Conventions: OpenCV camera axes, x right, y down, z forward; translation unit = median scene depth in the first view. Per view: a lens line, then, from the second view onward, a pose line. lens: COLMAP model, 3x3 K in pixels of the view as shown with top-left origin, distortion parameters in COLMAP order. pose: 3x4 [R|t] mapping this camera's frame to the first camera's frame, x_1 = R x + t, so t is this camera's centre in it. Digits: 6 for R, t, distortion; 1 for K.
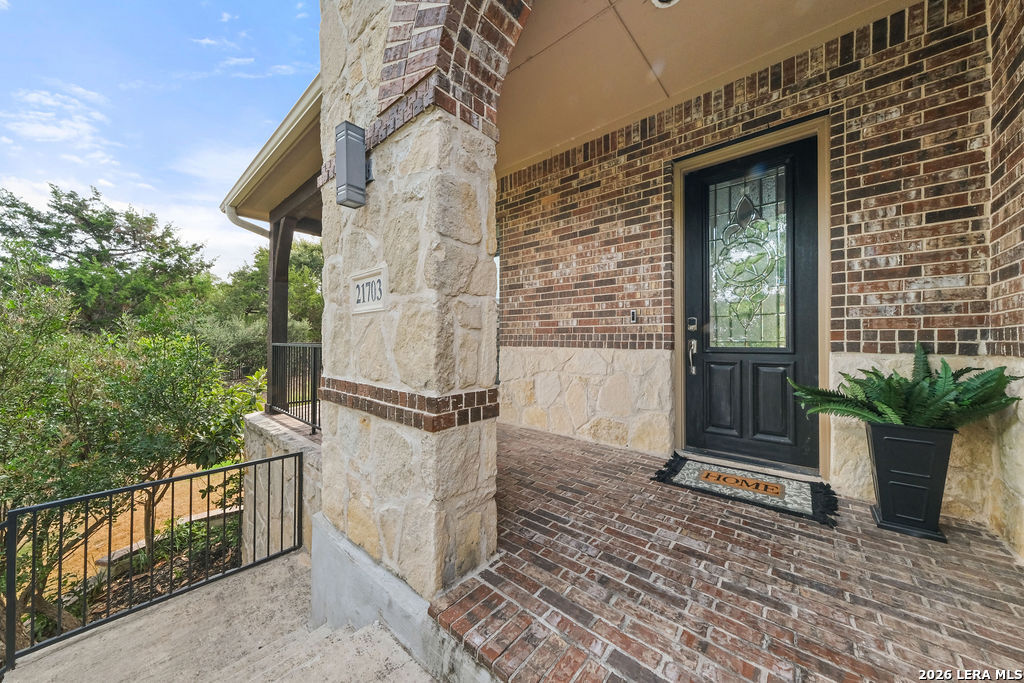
lens RADIAL K [[352.7, 0, 516.6], [0, 352.7, 340.7], [0, 0, 1]] dist [0.001991, 0.001507]
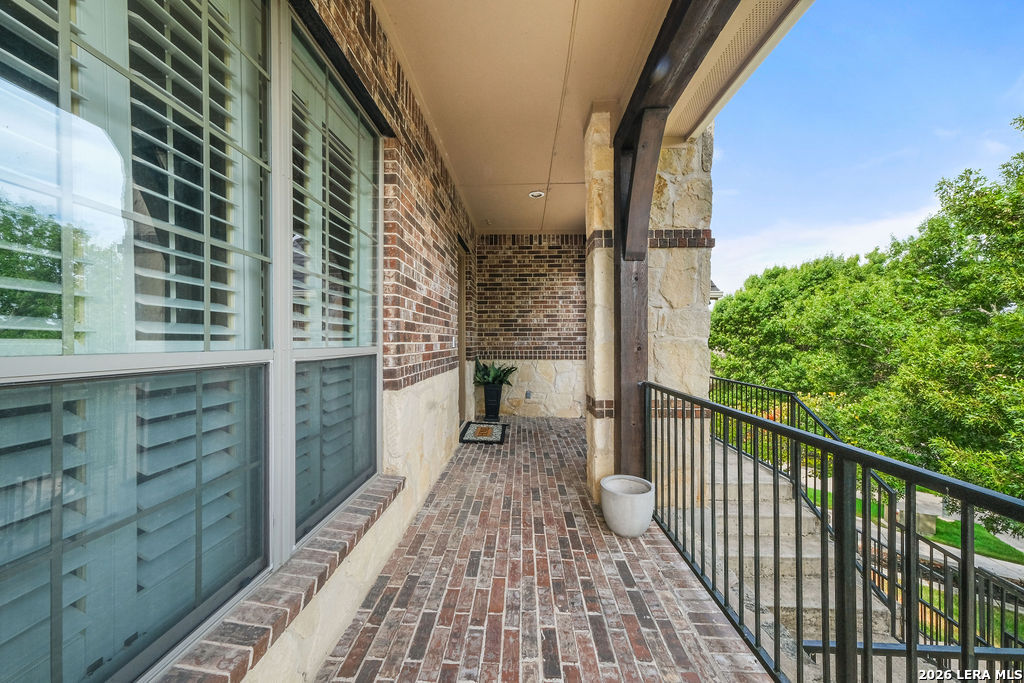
lens RADIAL K [[352.7, 0, 513.8], [0, 352.7, 340.1], [0, 0, 1]] dist [0.001991, 0.001507]
pose [[-0.636827, 0.002128, 0.771004, -0.889493], [0.001261, 0.999998, -0.001719, -0.092093], [-0.771006, -0.000123, -0.636828, 1.916206]]
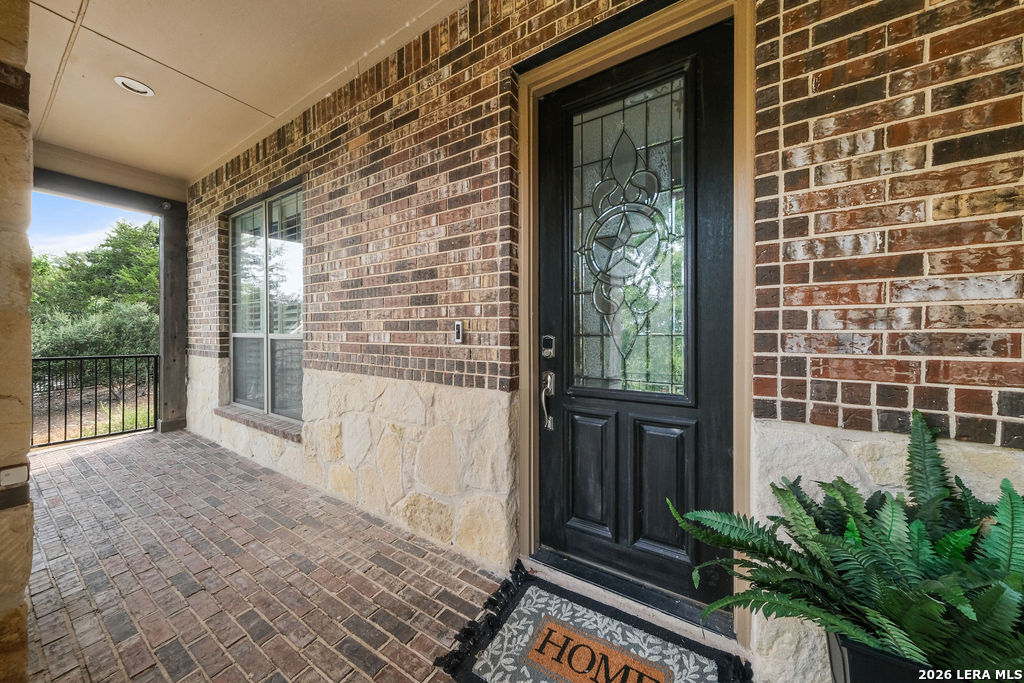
lens RADIAL K [[352.7, 0, 516.5], [0, 352.7, 336.4], [0, 0, 1]] dist [0.001991, 0.001507]
pose [[0.989773, 0.004095, 0.142591, 0.400495], [-0.004451, 0.999988, 0.002176, -0.074167], [-0.142580, -0.002788, 0.989779, 0.457890]]
